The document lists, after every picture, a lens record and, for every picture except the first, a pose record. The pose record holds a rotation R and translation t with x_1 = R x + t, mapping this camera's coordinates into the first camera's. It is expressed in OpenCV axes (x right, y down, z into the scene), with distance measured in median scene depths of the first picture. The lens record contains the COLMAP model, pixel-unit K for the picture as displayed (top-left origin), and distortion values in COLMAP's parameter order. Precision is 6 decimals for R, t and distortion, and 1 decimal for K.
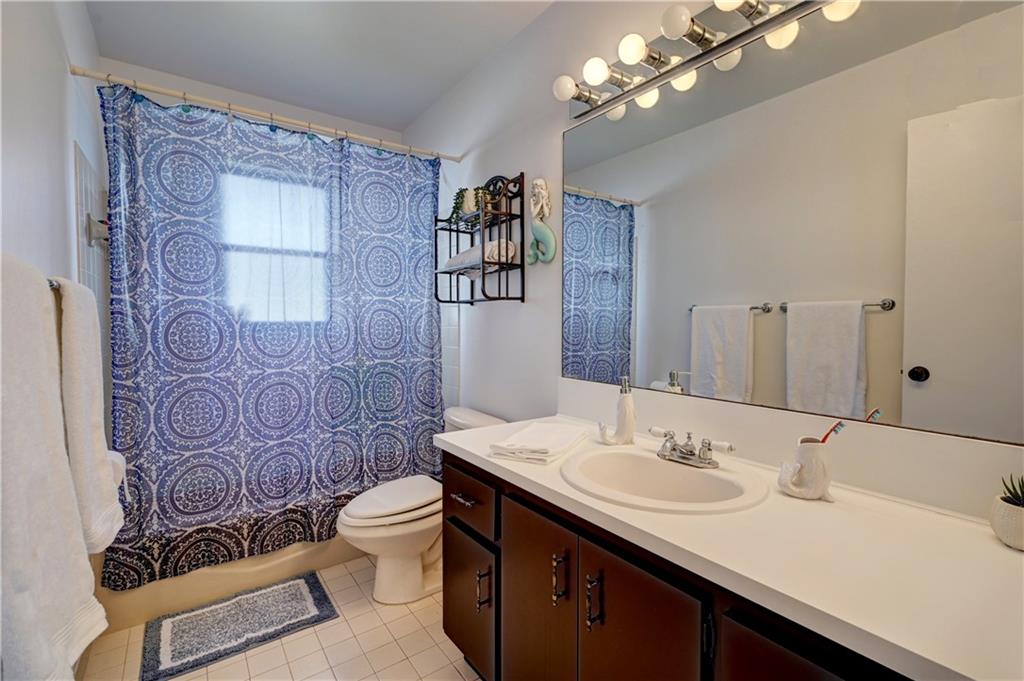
lens RADIAL K [[454.1, 0, 537.9], [0, 454.1, 347.3], [0, 0, 1]] dist [-0.000849, 0.000274]
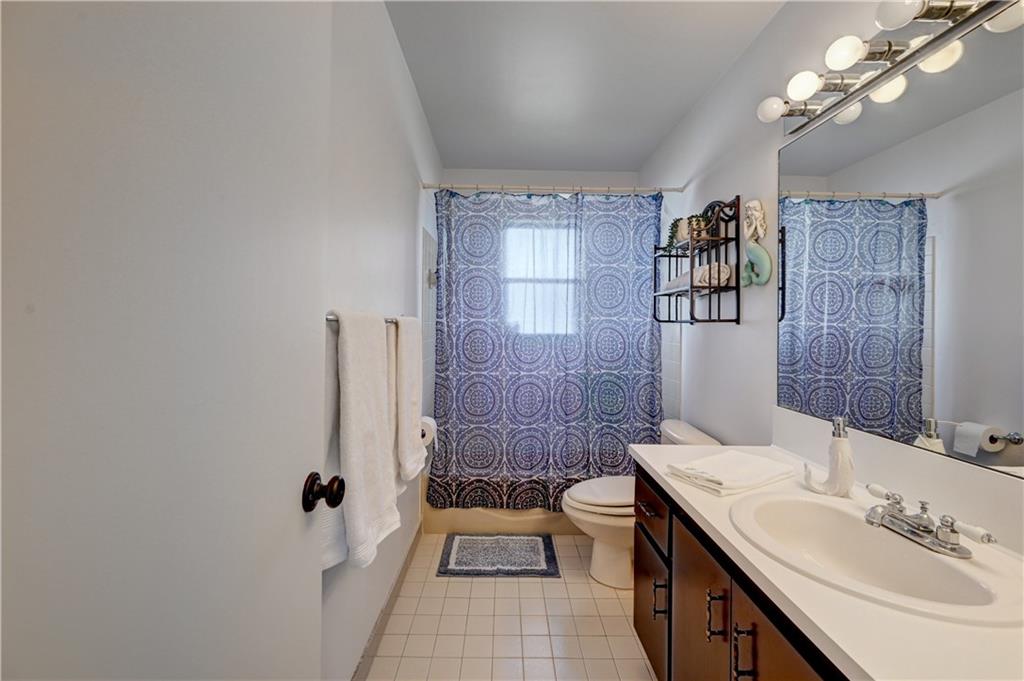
lens RADIAL K [[413.8, 0, 515.5], [0, 413.8, 338.5], [0, 0, 1]] dist [-0.000603, 0.000236]
pose [[0.809031, 0.032043, -0.586892, 0.106986], [-0.051651, 0.998526, -0.016683, -0.029534], [0.585492, 0.043811, 0.809494, -0.006292]]
